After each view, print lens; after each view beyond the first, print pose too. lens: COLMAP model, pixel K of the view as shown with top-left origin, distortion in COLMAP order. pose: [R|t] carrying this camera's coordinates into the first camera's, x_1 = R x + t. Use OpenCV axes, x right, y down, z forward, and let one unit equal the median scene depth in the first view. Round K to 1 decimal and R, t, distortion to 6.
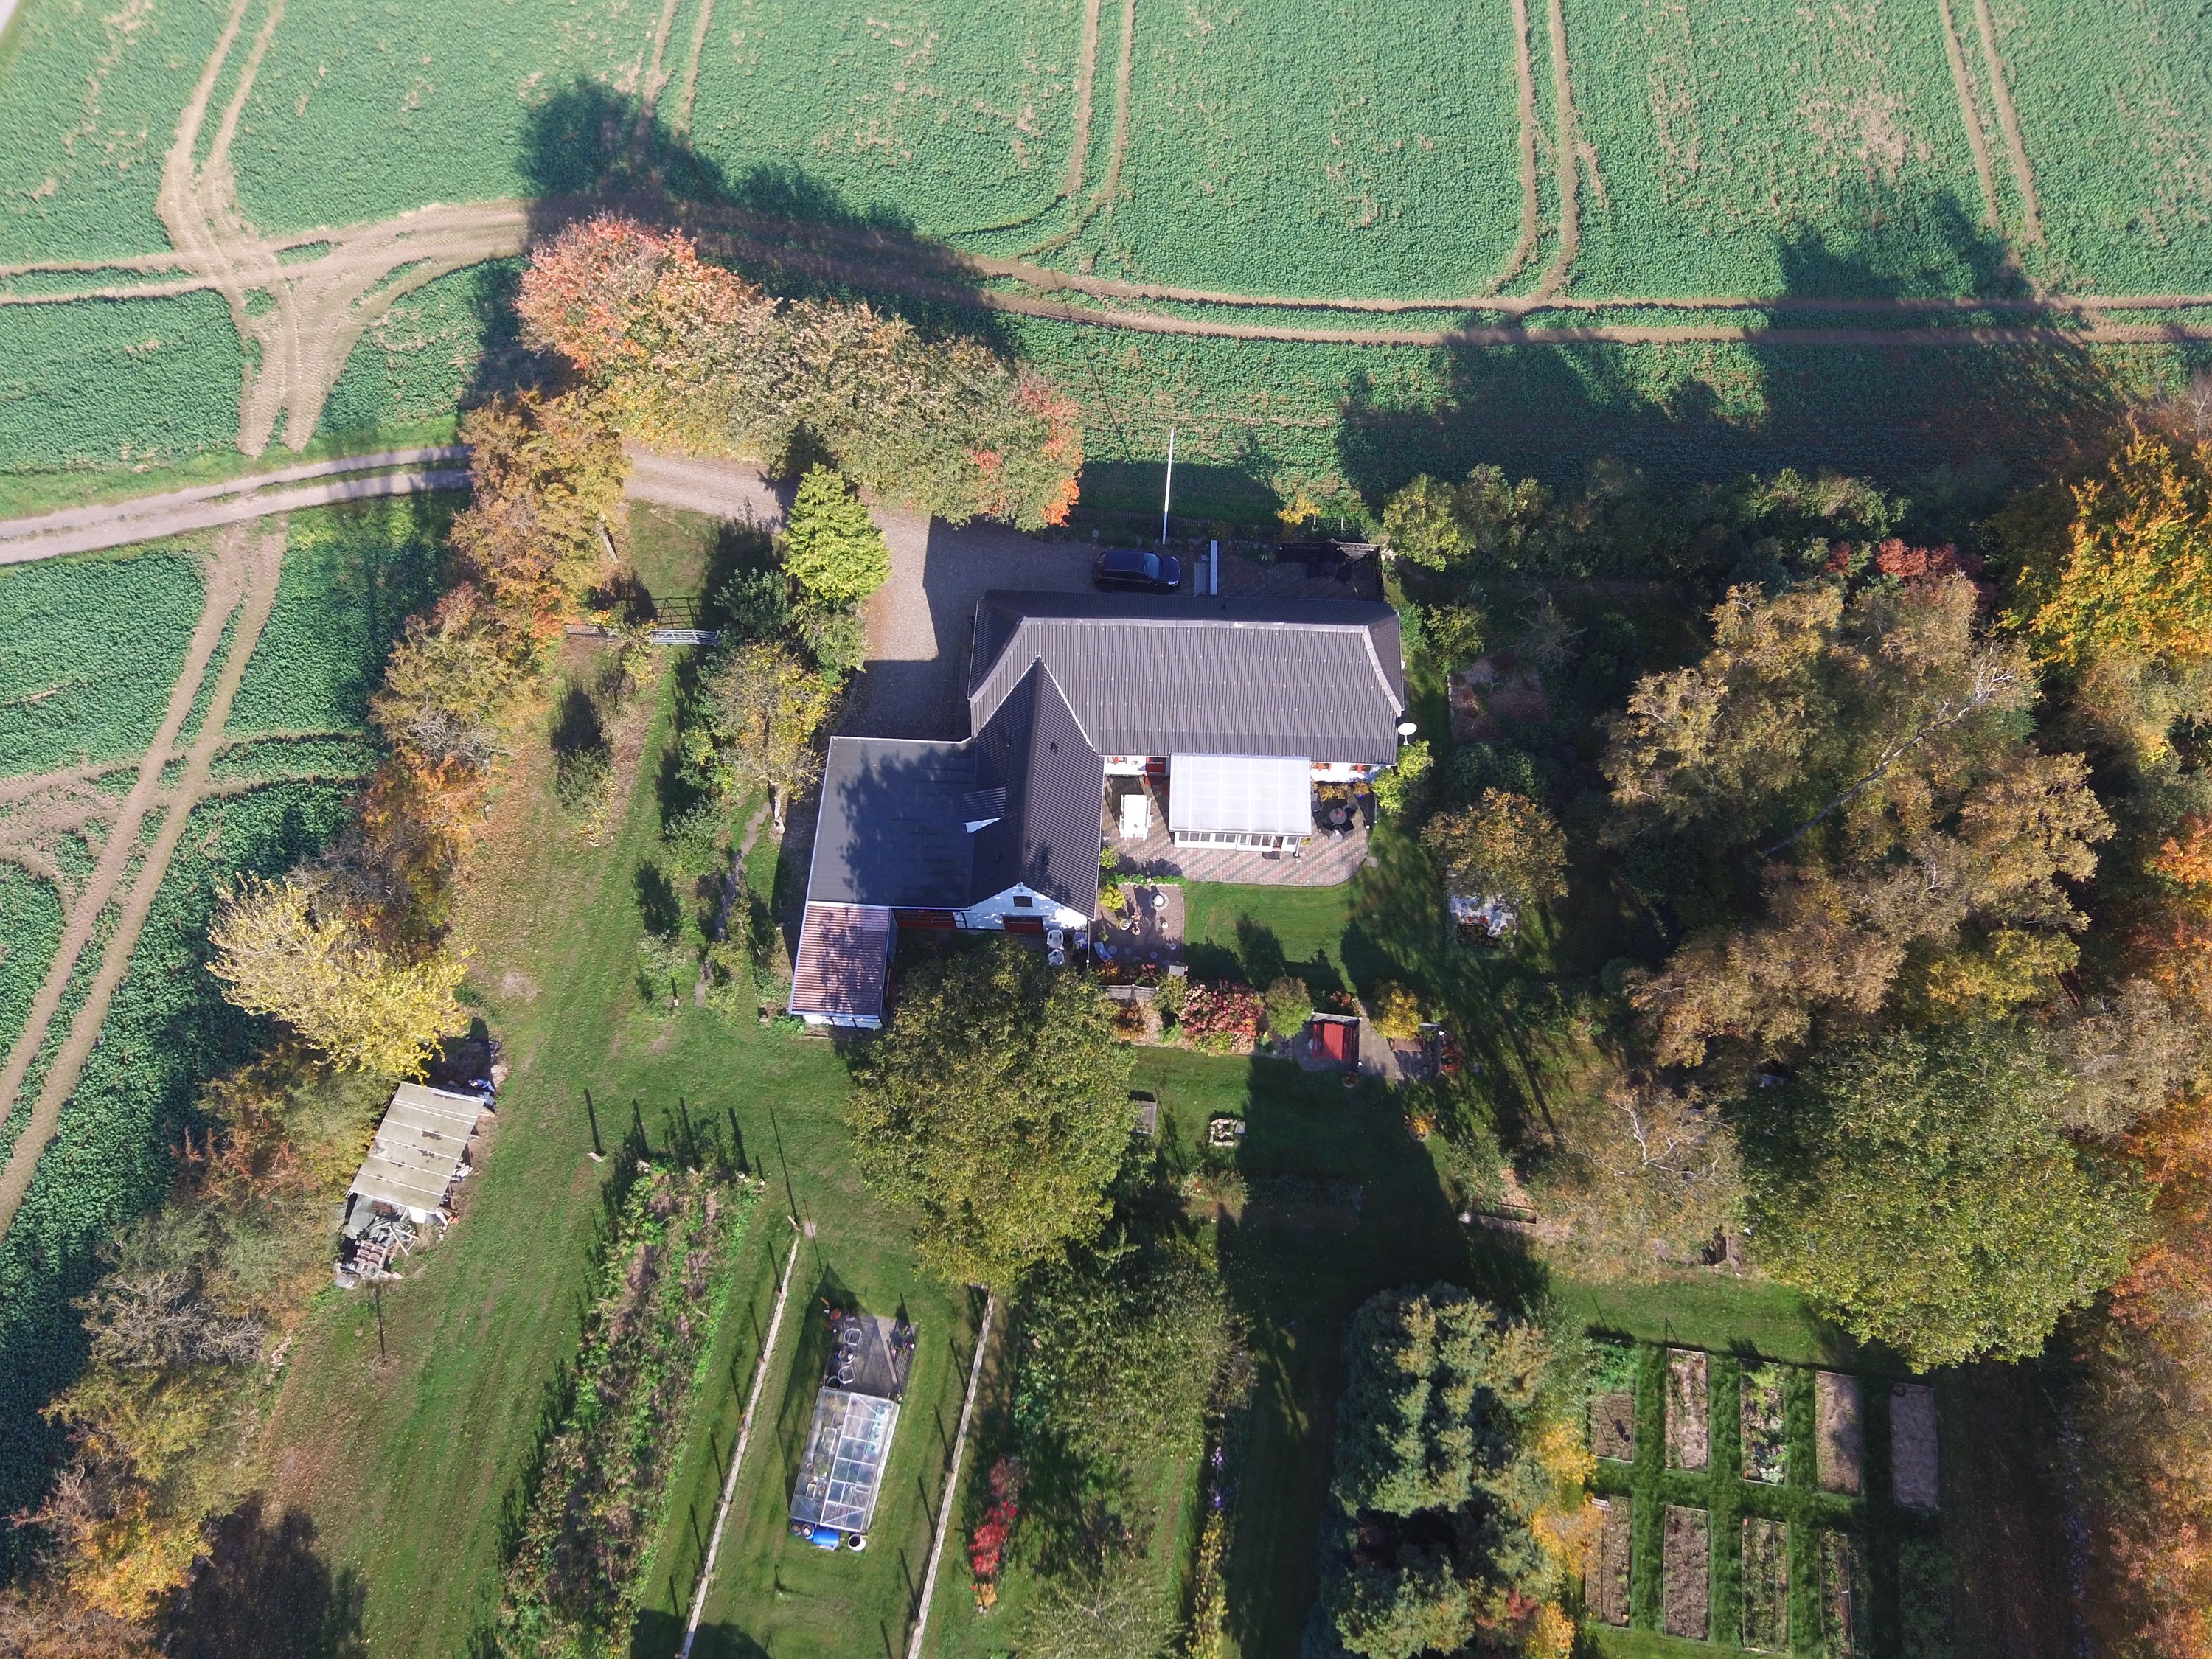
lens RADIAL K [[1507.2, 0, 1108.2], [0, 1507.2, 865.2], [0, 0, 1]] dist [-0.002121, 0.001405]
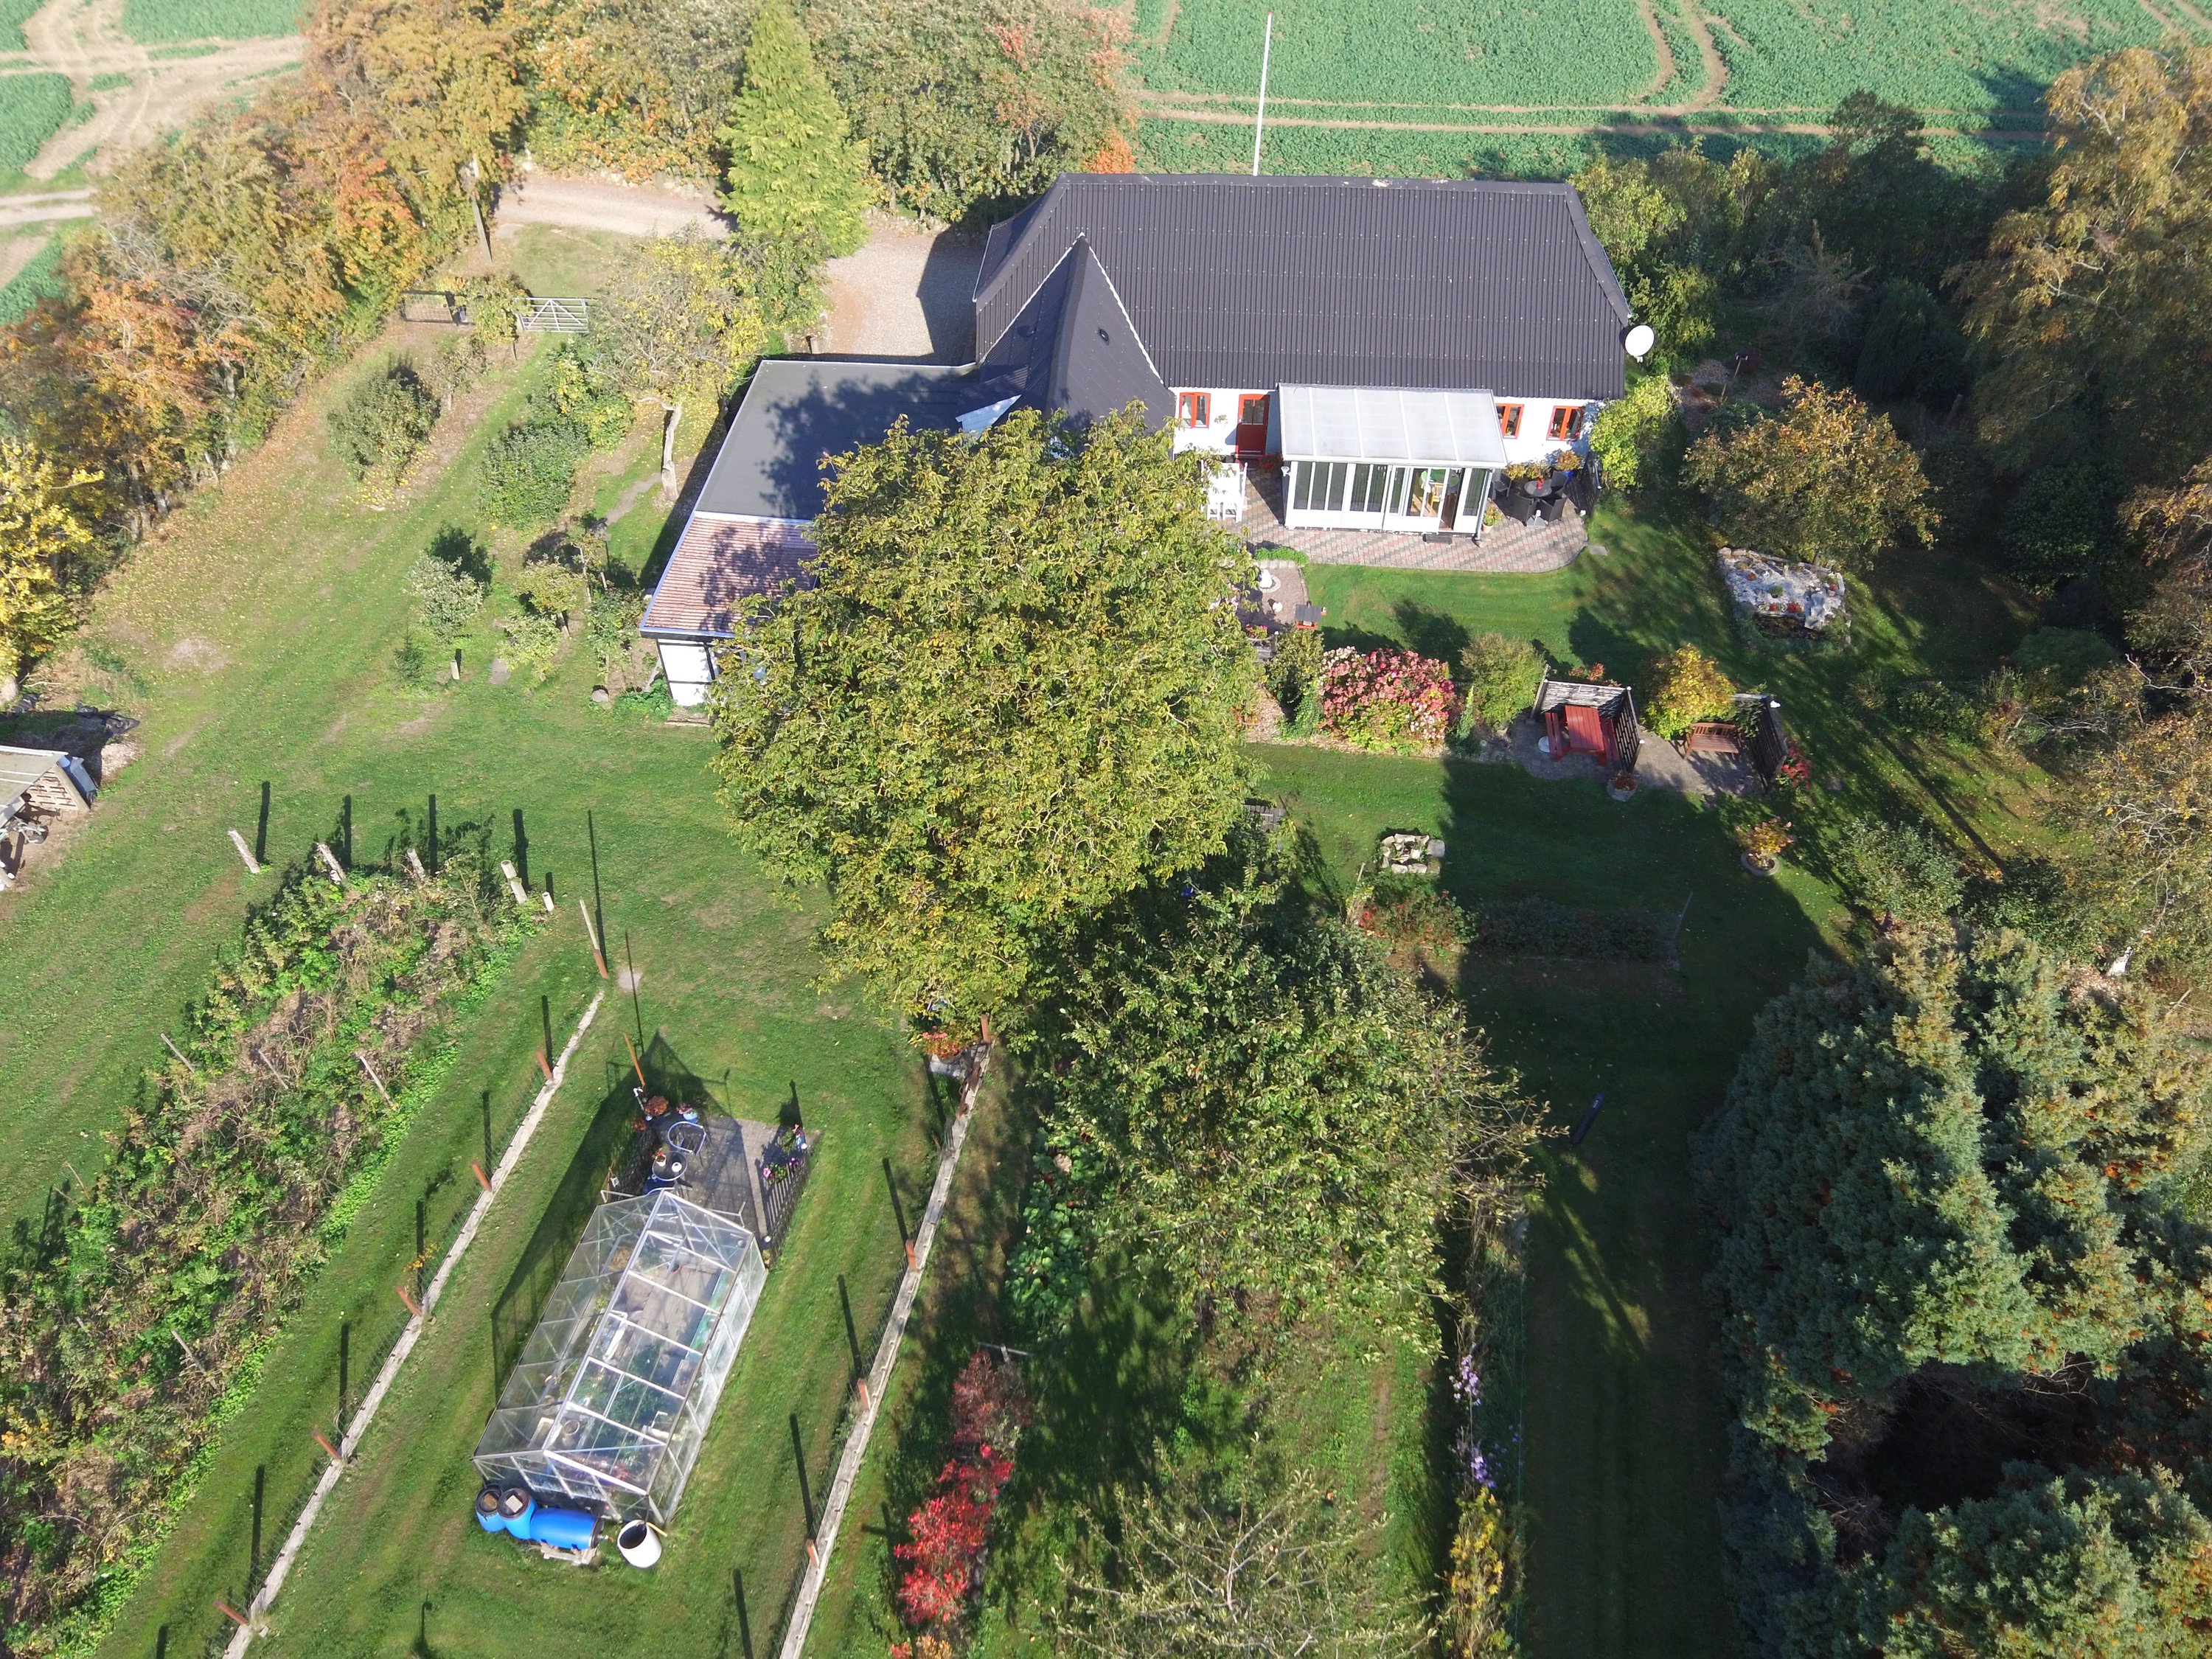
lens RADIAL K [[1507.2, 0, 1107.6], [0, 1507.2, 868.6], [0, 0, 1]] dist [-0.002121, 0.001405]
pose [[0.999889, 0.014664, 0.002752, -0.033255], [-0.012904, 0.942554, -0.333805, 0.359881], [-0.007489, 0.333733, 0.942638, 0.474981]]
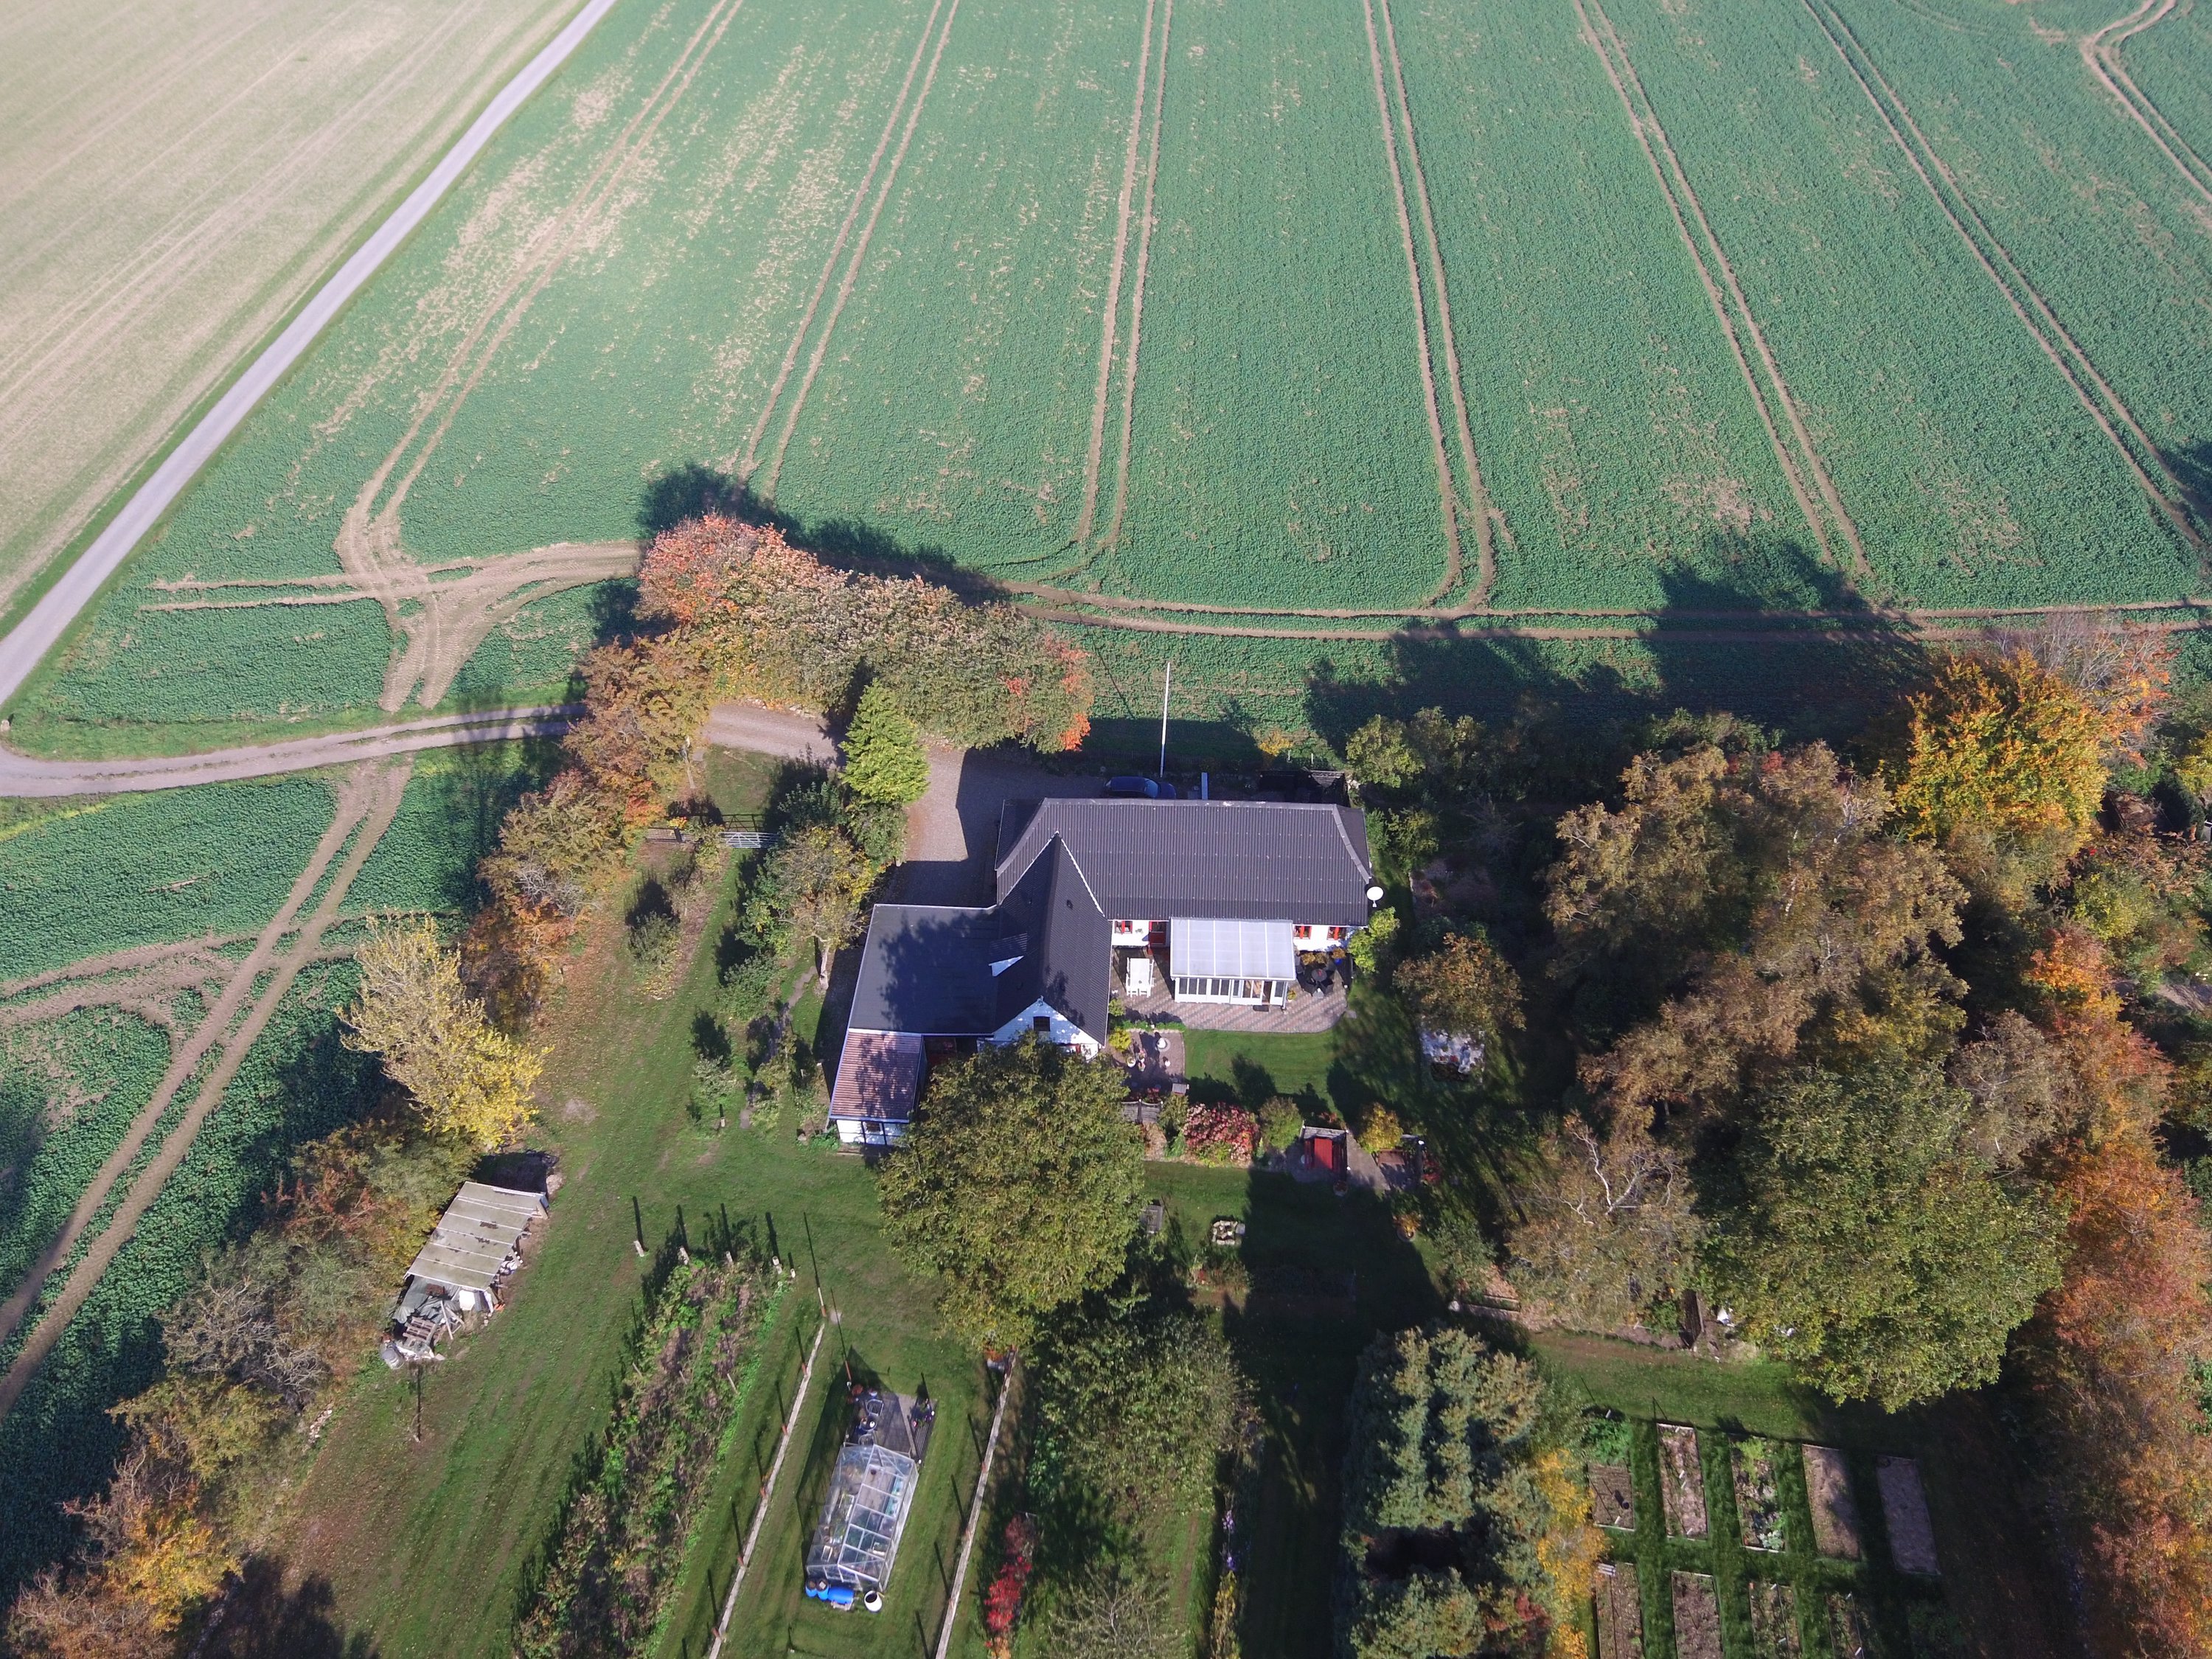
lens RADIAL K [[1507.2, 0, 1108.5], [0, 1507.2, 862.3], [0, 0, 1]] dist [-0.002121, 0.001405]
pose [[0.999960, 0.002354, 0.008662, -0.016460], [0.000653, 0.943364, -0.331759, 0.278872], [-0.008953, 0.331751, 0.943324, -0.099123]]
